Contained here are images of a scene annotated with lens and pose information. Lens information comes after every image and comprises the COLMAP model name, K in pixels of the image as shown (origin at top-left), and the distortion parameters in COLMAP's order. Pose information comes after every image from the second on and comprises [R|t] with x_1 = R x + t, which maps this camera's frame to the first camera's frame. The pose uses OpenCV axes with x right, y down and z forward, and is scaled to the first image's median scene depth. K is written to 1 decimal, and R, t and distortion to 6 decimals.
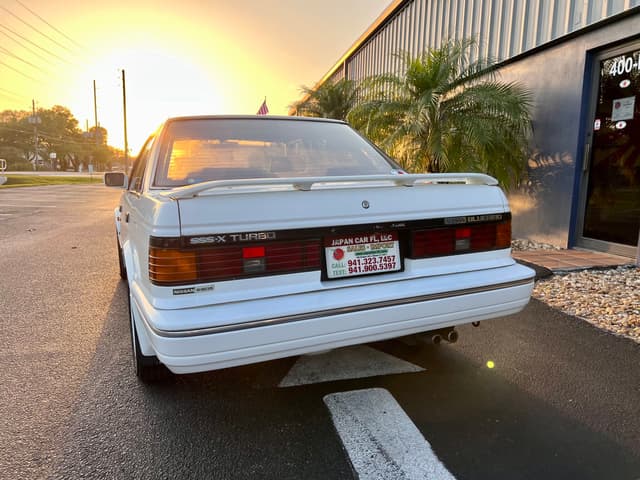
lens RADIAL K [[481.0, 0, 320.9], [0, 481.0, 239.5], [0, 0, 1]] dist [0.032091, -0.029752]
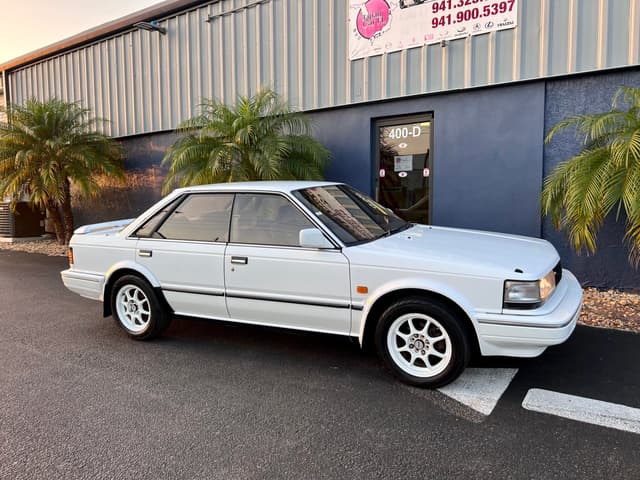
lens RADIAL K [[481.0, 0, 320.9], [0, 481.0, 239.5], [0, 0, 1]] dist [0.032091, -0.029752]
pose [[0.716025, -0.085169, 0.692860, -0.529378], [0.116879, 0.993145, 0.001294, -0.078545], [-0.688220, 0.080055, 0.721071, 0.174492]]
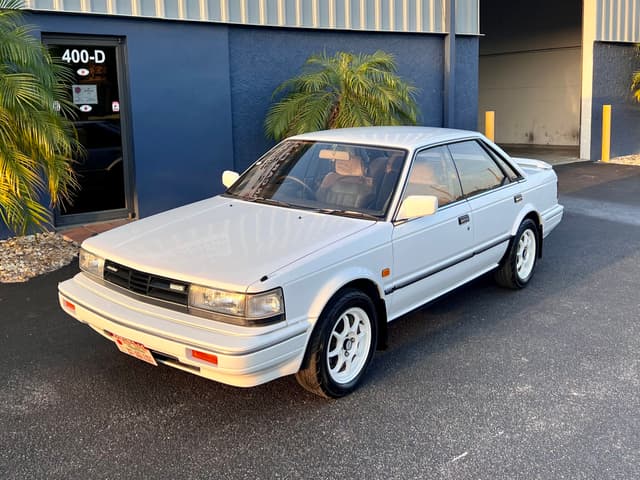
lens RADIAL K [[668.7, 0, 290.3], [0, 668.7, 181.5], [0, 0, 1]] dist [0.077280, -0.132394]
pose [[-0.434190, -0.113404, 0.893655, -0.990112], [0.137480, 0.972081, 0.190152, -0.301904], [-0.890269, 0.205422, -0.406477, 1.242305]]
